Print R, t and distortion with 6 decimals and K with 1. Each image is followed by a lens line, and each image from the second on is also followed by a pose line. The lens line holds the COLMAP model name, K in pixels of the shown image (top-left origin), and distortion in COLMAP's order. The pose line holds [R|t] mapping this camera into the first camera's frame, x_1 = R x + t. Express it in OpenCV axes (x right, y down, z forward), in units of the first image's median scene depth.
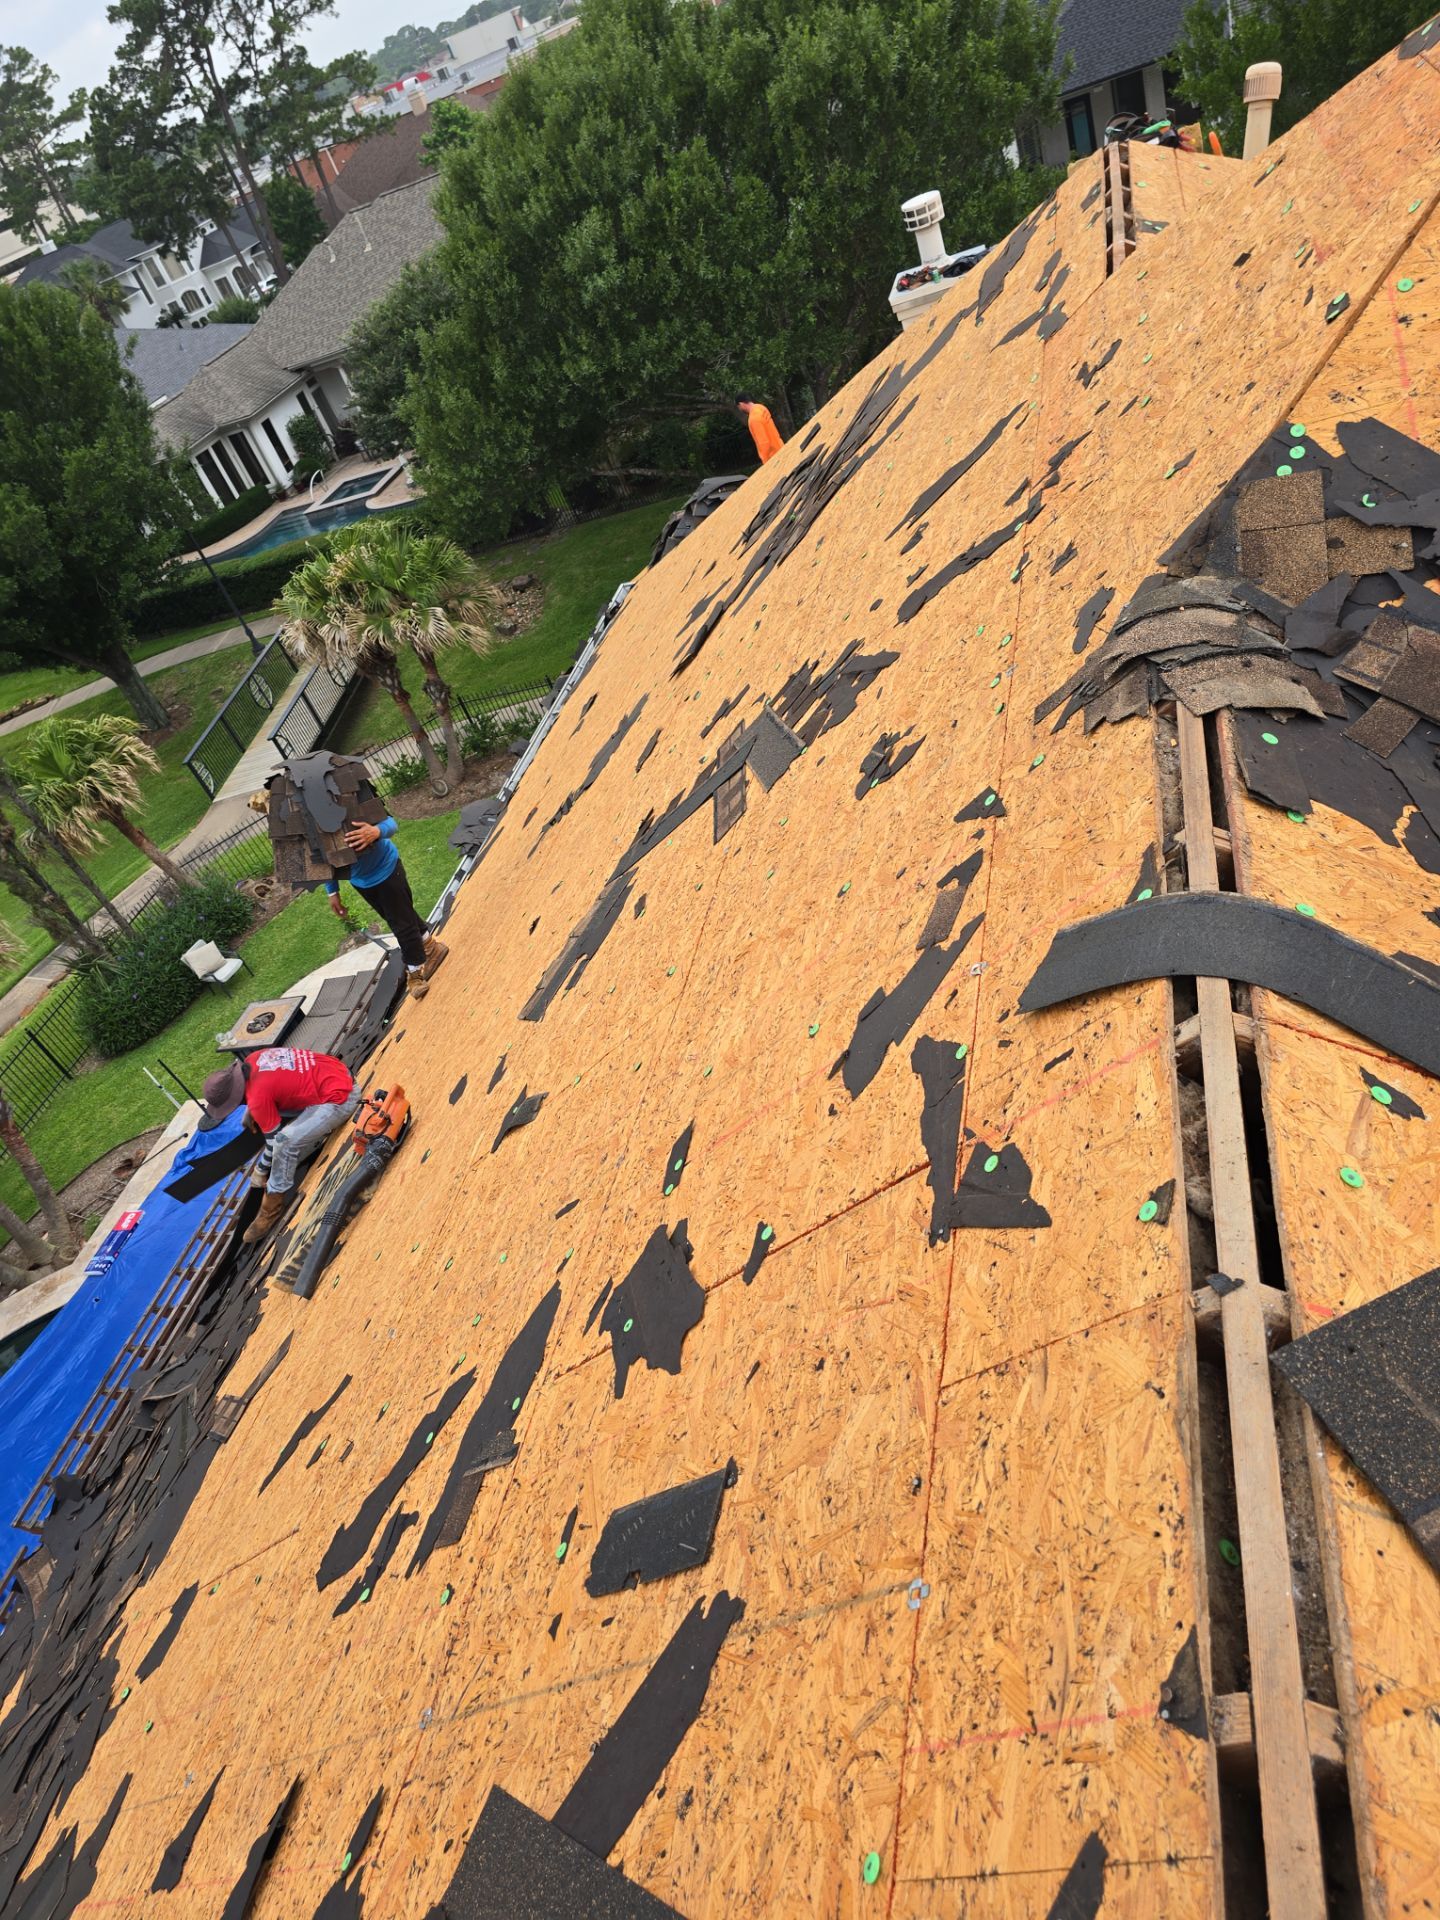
lens RADIAL K [[1321.9, 0, 676.6], [0, 1321.9, 961.1], [0, 0, 1]] dist [0.060743, -0.056450]
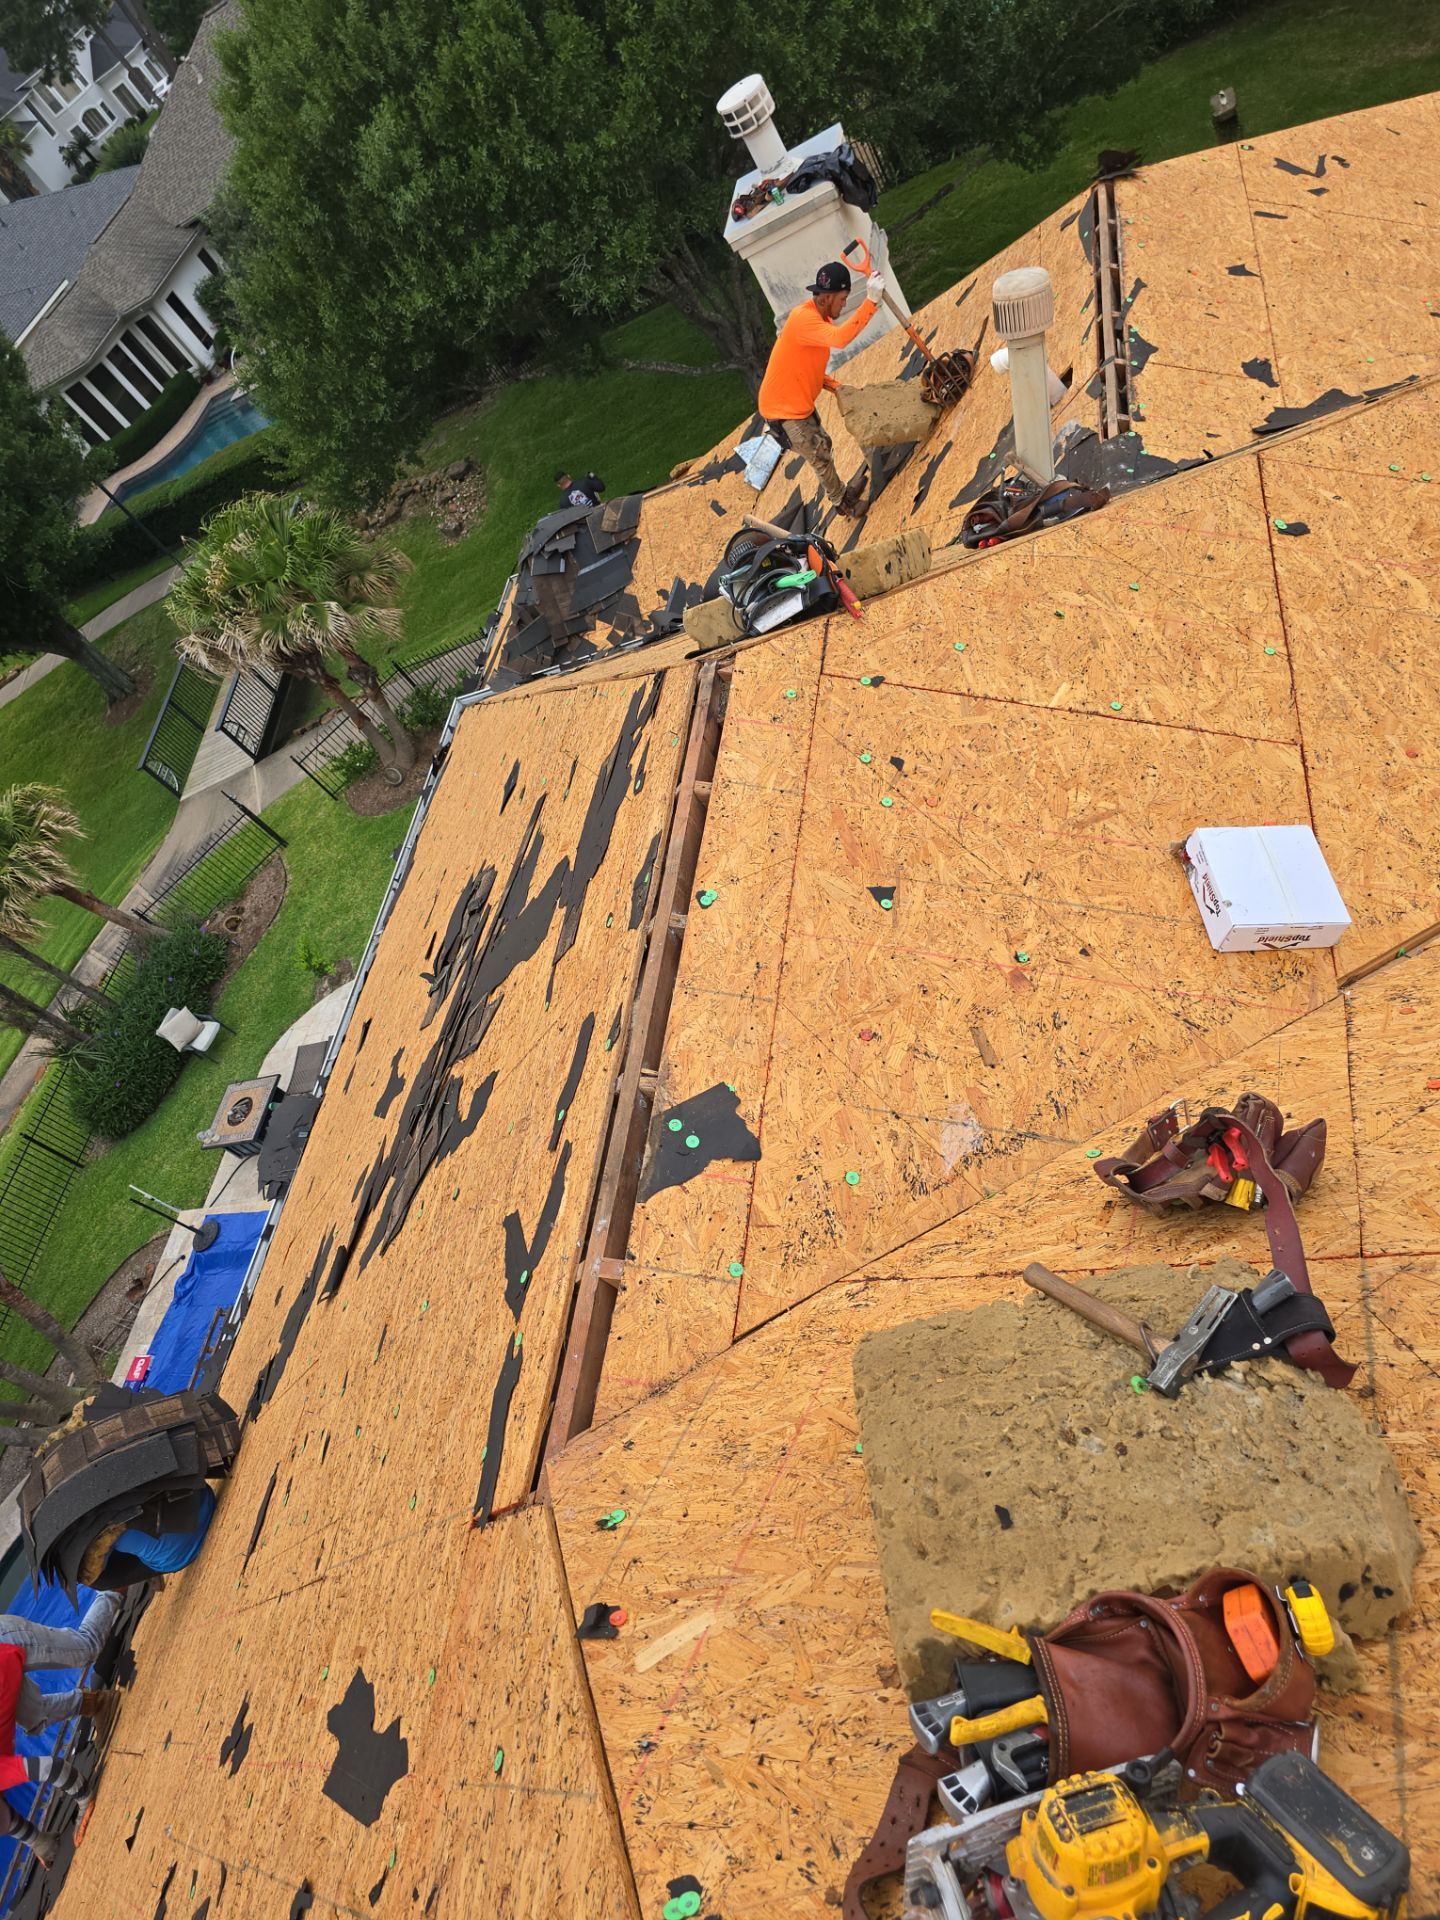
lens RADIAL K [[1289.4, 0, 698.5], [0, 1289.4, 954.2], [0, 0, 1]] dist [0.048885, -0.045589]
pose [[0.982905, -0.162421, -0.086697, 0.098061], [0.176727, 0.964354, 0.196949, -0.170111], [0.051618, -0.208904, 0.976573, 0.124595]]
